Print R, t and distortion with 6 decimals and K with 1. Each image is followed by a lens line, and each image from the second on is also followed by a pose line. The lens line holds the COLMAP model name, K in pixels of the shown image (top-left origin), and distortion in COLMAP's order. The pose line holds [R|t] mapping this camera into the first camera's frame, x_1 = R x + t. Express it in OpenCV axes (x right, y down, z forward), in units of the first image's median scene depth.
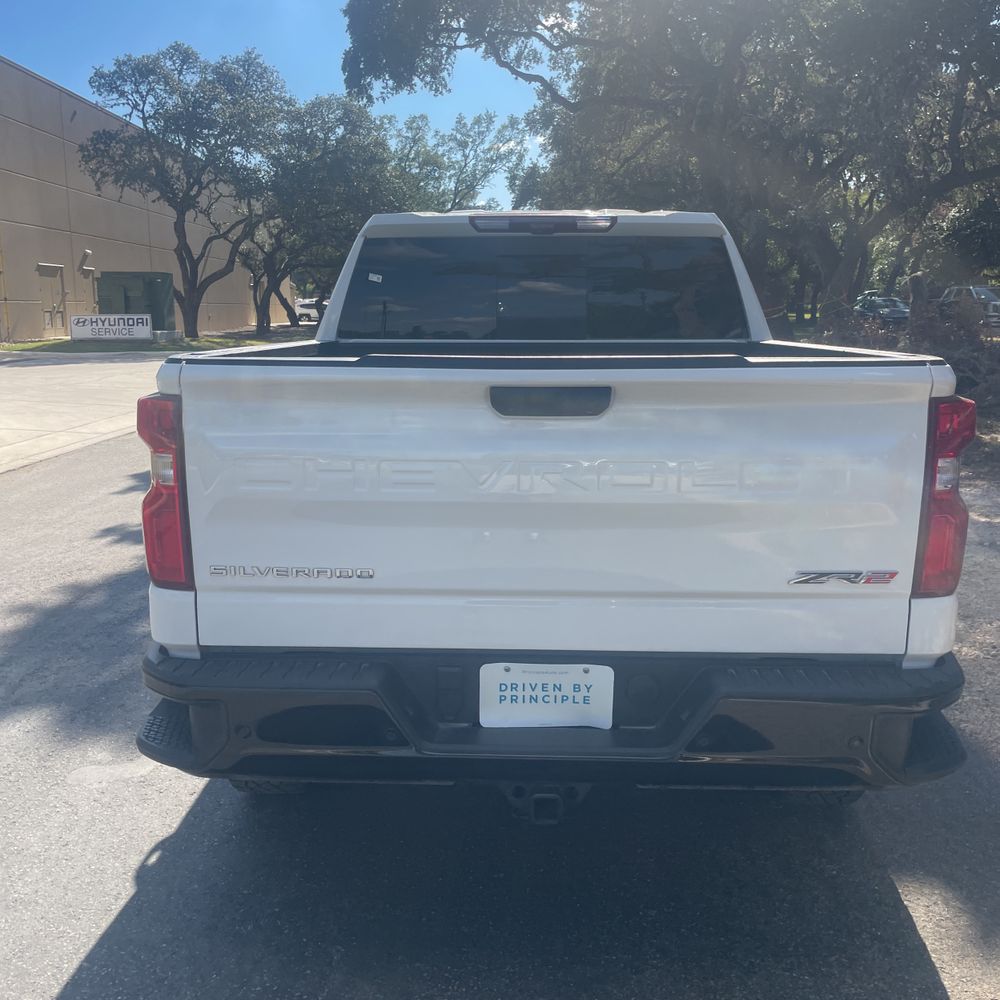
lens RADIAL K [[1013.2, 0, 499.2], [0, 1013.2, 505.2], [0, 0, 1]] dist [0.019244, 0.000000]
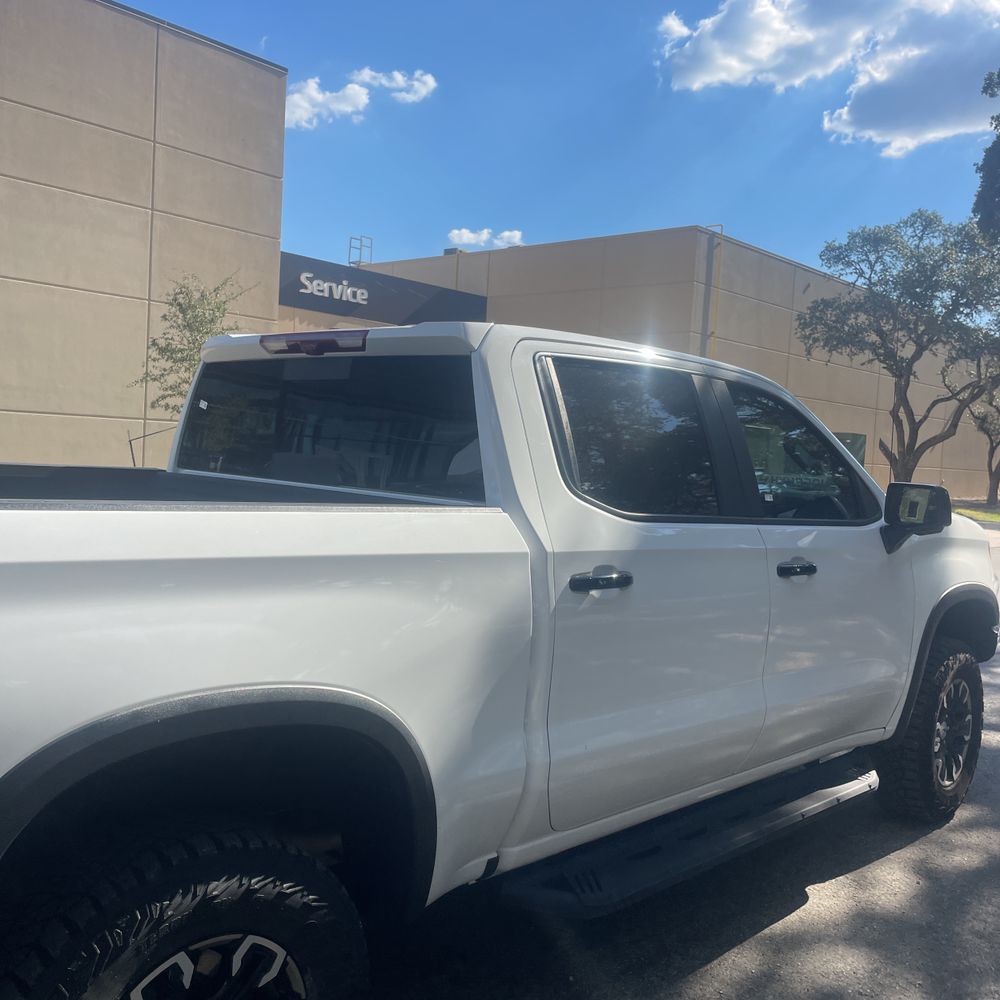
lens RADIAL K [[1013.2, 0, 505.2], [0, 1013.2, 509.6], [0, 0, 1]] dist [0.019244, 0.000000]
pose [[0.738012, 0.077496, -0.670323, 0.084243], [-0.178811, 0.980331, -0.083531, -0.012977], [0.650665, 0.181507, 0.737354, 0.064168]]
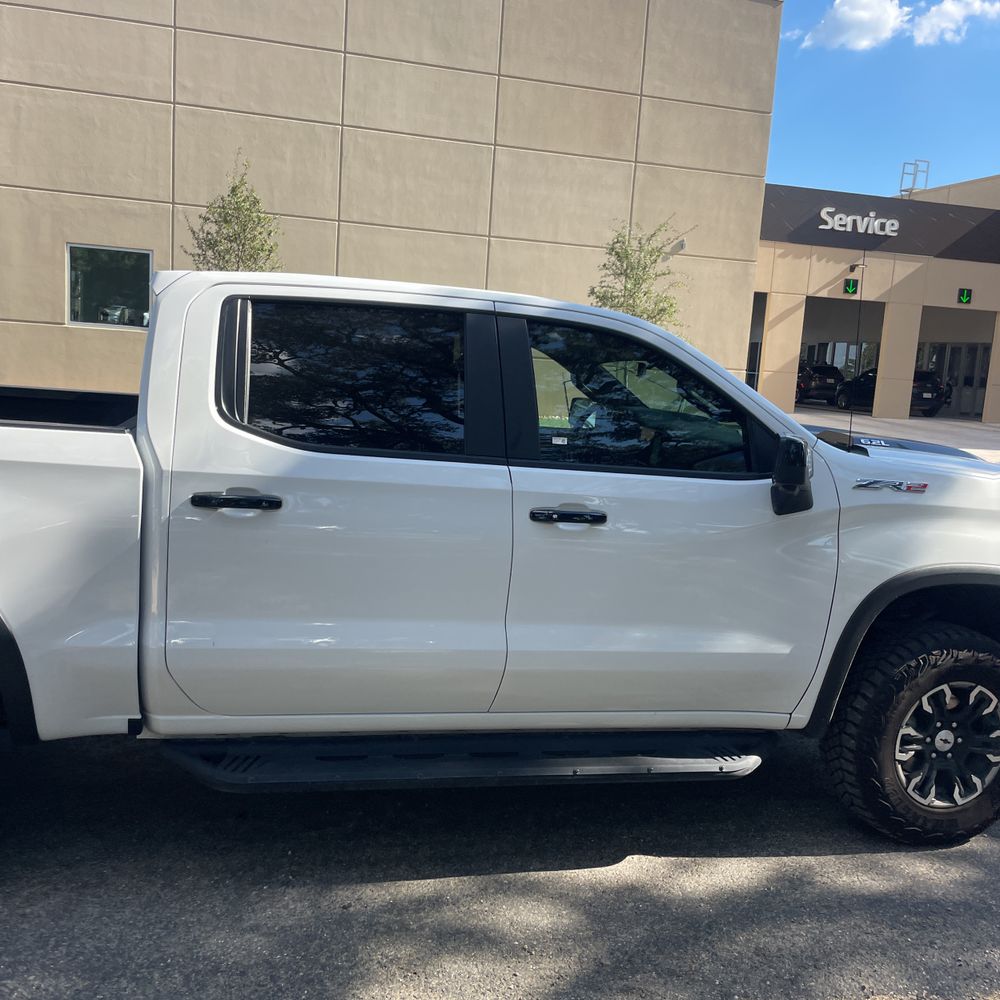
lens RADIAL K [[1013.2, 0, 489.5], [0, 1013.2, 510.1], [0, 0, 1]] dist [0.019244, 0.000000]
pose [[0.247629, 0.156457, -0.956139, 0.130658], [-0.242545, 0.965461, 0.095166, -0.029399], [0.938004, 0.208341, 0.277024, 0.127462]]
